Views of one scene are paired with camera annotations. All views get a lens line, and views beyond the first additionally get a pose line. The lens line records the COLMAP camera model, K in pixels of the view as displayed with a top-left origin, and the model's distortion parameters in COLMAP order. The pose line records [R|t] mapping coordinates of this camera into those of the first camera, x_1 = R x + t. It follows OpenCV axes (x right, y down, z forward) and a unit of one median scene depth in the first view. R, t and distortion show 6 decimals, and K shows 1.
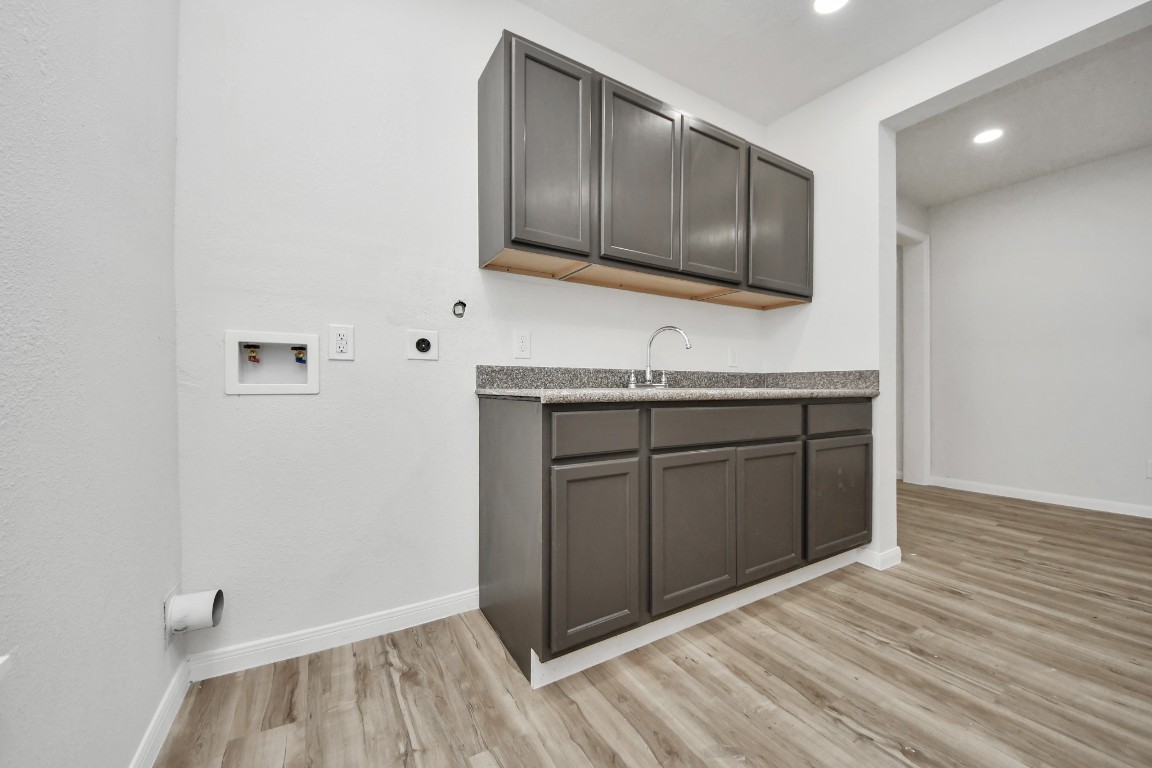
lens RADIAL K [[426.4, 0, 583.1], [0, 426.4, 383.4], [0, 0, 1]] dist [-0.005027, -0.000614]
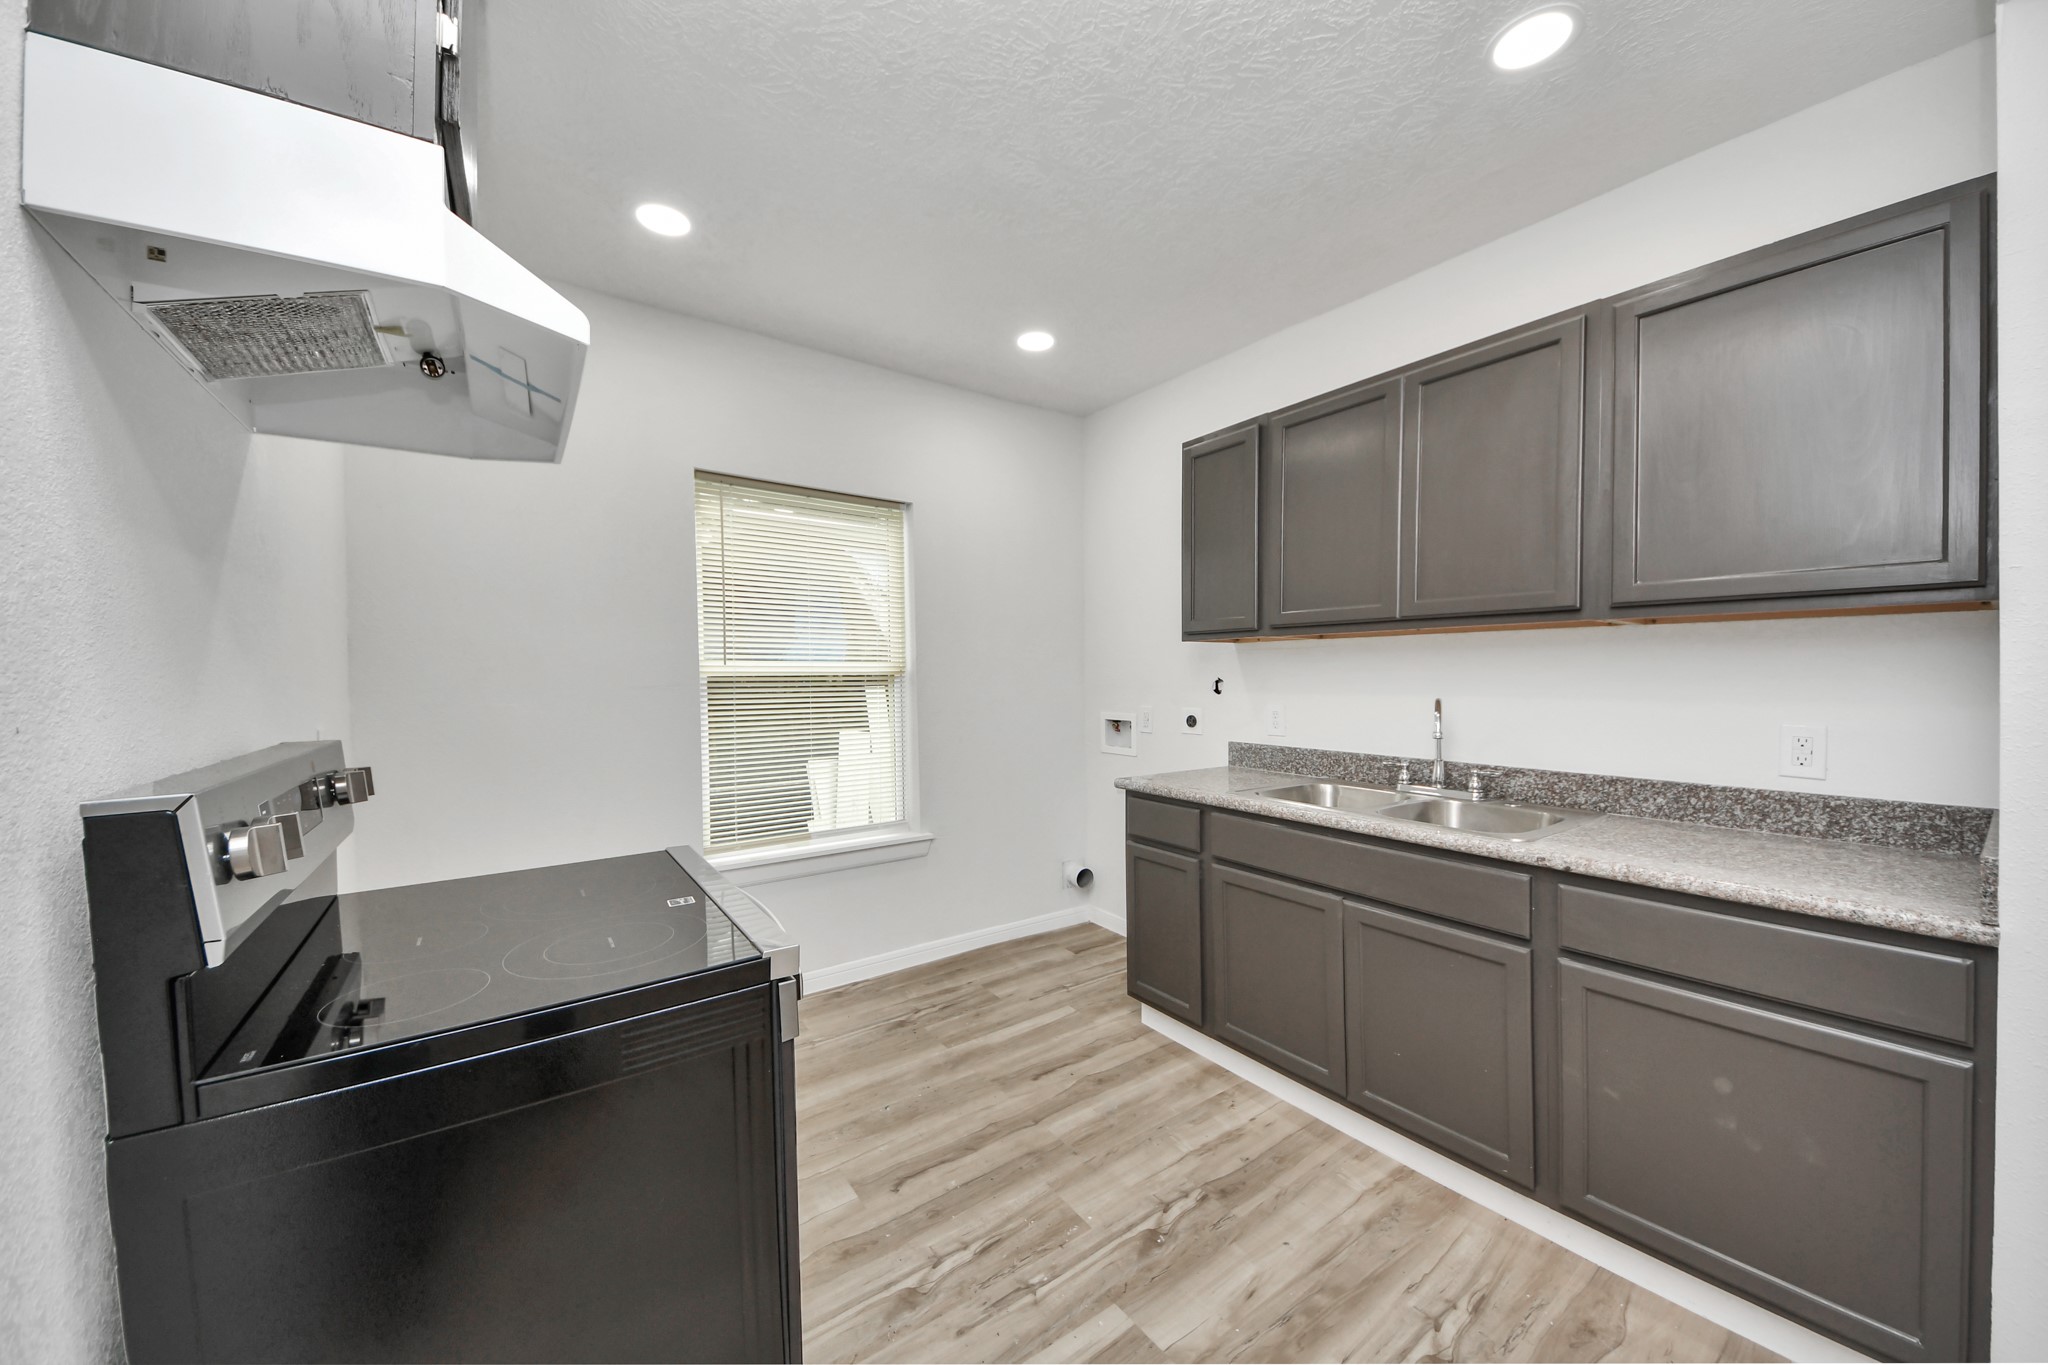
lens RADIAL K [[758.1, 0, 1044.3], [0, 758.1, 690.0], [0, 0, 1]] dist [-0.005027, -0.000614]
pose [[0.099403, 0.031800, -0.994539, 1.580210], [0.009394, 0.999415, 0.032895, -0.242641], [0.995003, -0.012613, 0.099046, 0.414092]]
